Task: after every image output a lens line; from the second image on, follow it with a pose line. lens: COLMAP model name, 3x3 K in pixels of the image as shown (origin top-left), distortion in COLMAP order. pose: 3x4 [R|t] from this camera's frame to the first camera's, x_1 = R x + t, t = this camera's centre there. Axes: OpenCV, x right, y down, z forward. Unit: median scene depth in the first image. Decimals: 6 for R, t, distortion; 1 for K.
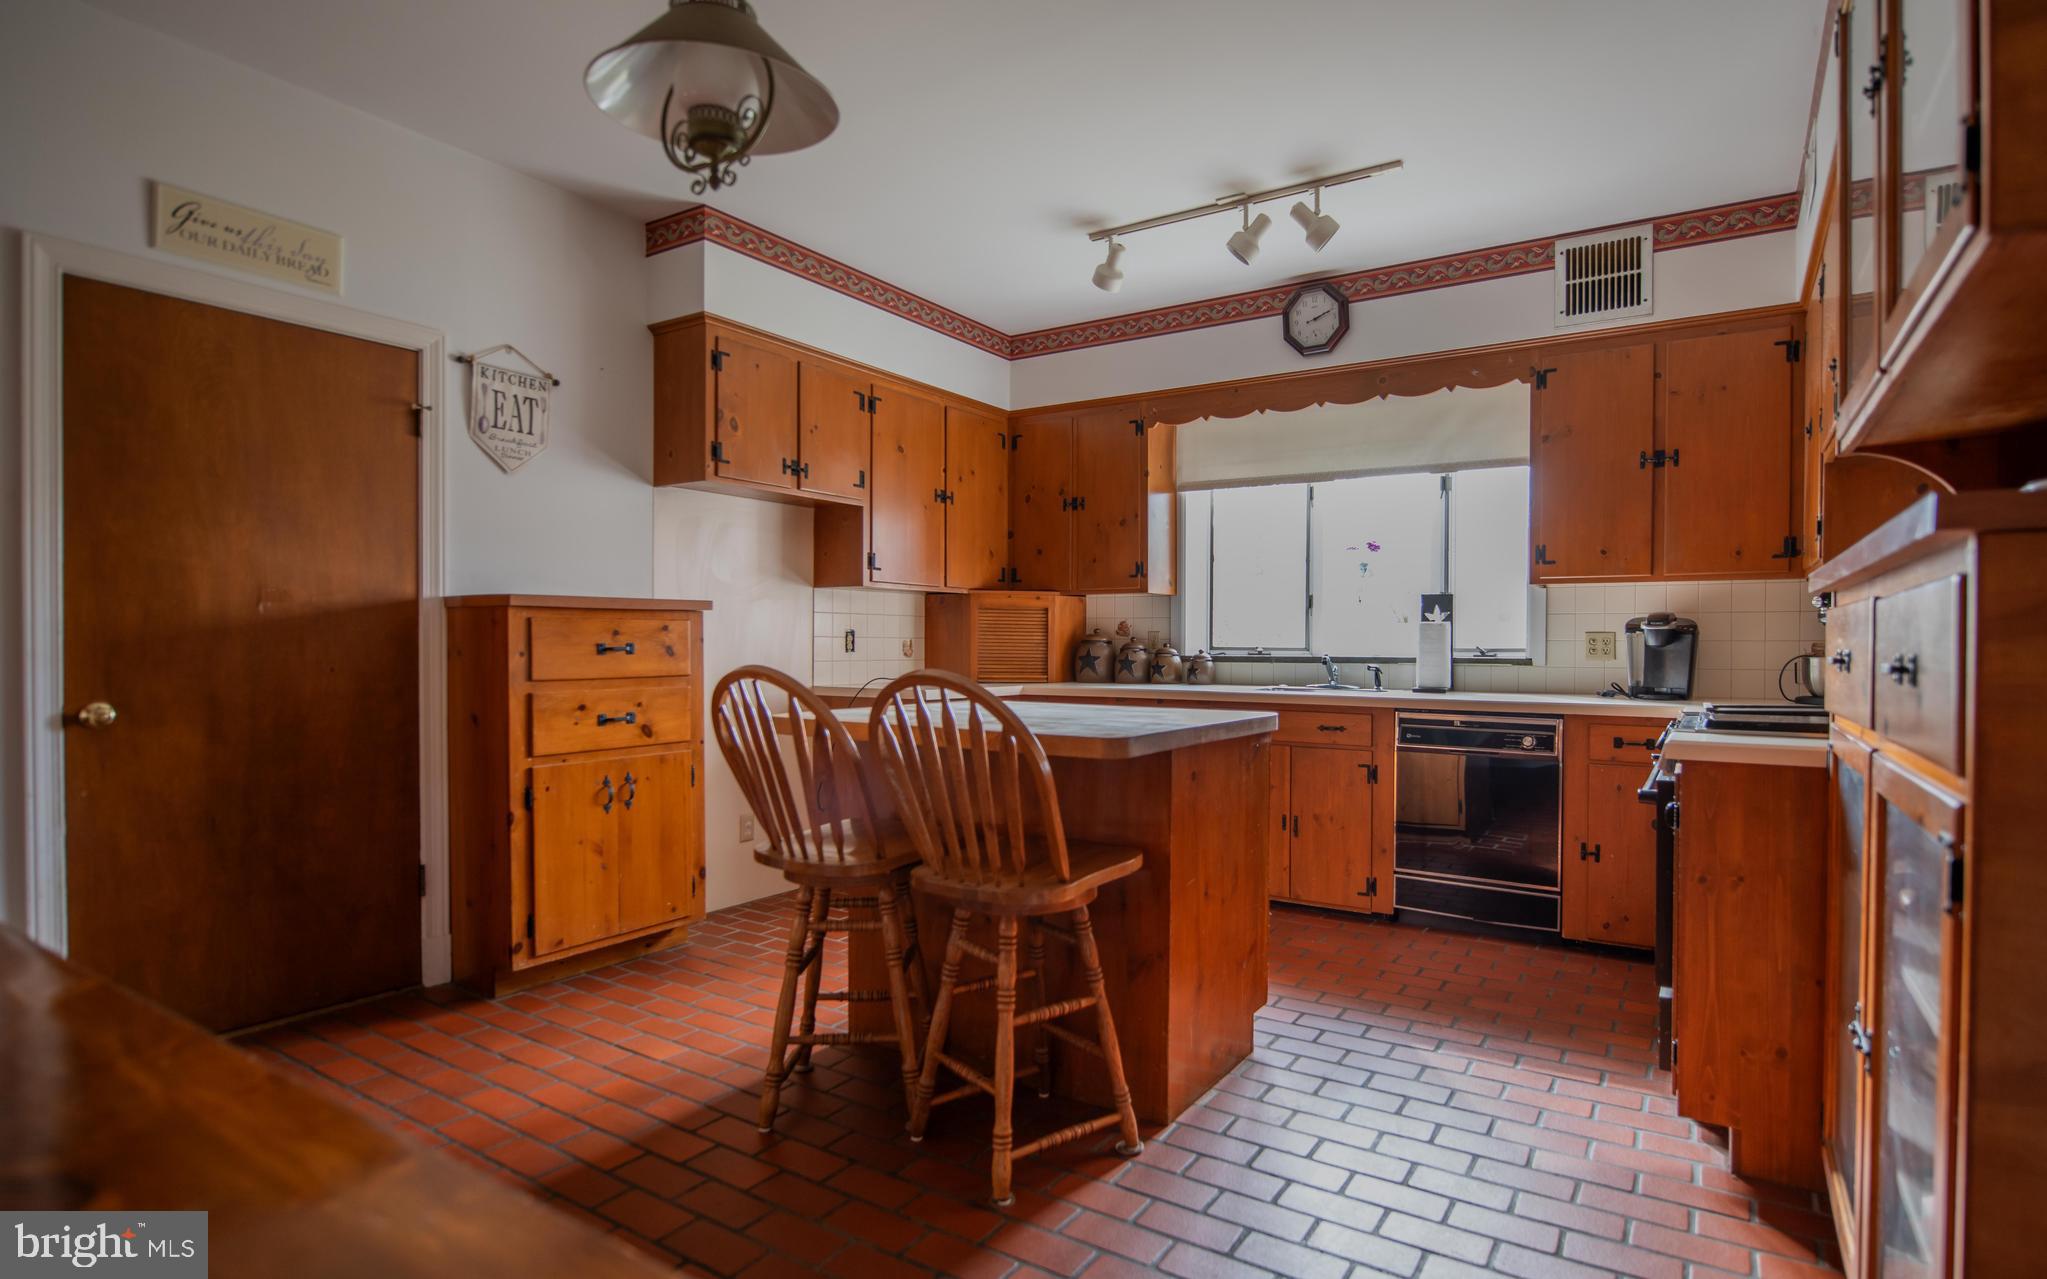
lens RADIAL K [[1058.0, 0, 1023.5], [0, 1058.0, 639.5], [0, 0, 1]] dist [0.001199, 0.000181]
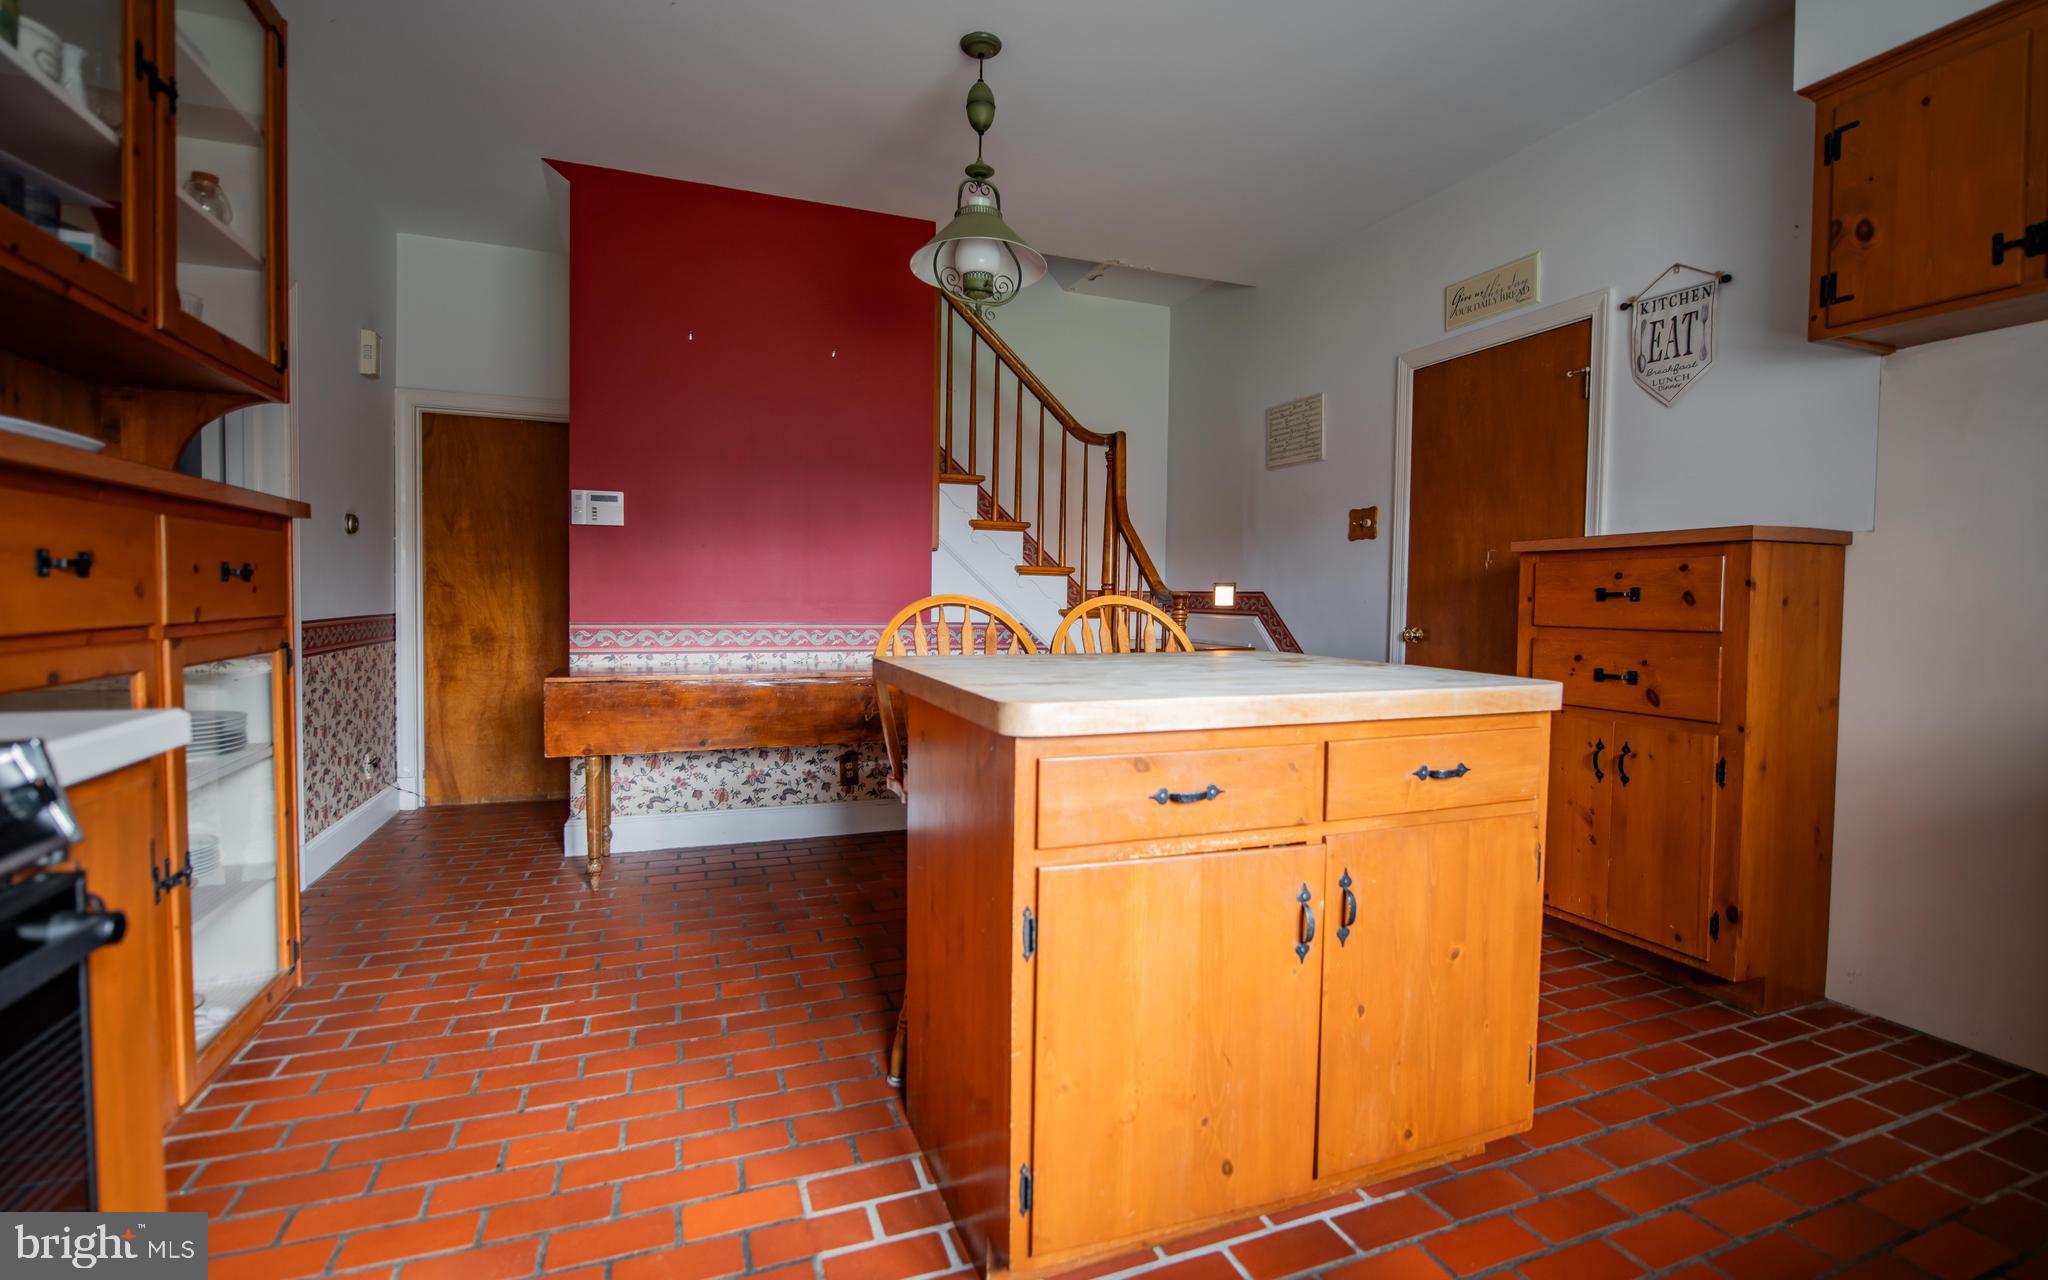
lens RADIAL K [[935.2, 0, 1024.0], [0, 935.2, 640.0], [0, 0, 1]] dist [-0.001936, -0.000406]
pose [[-0.575365, 0.019352, -0.817668, 0.505889], [-0.024440, 0.998867, 0.040838, 0.026179], [0.817532, 0.043480, -0.574240, 1.031581]]
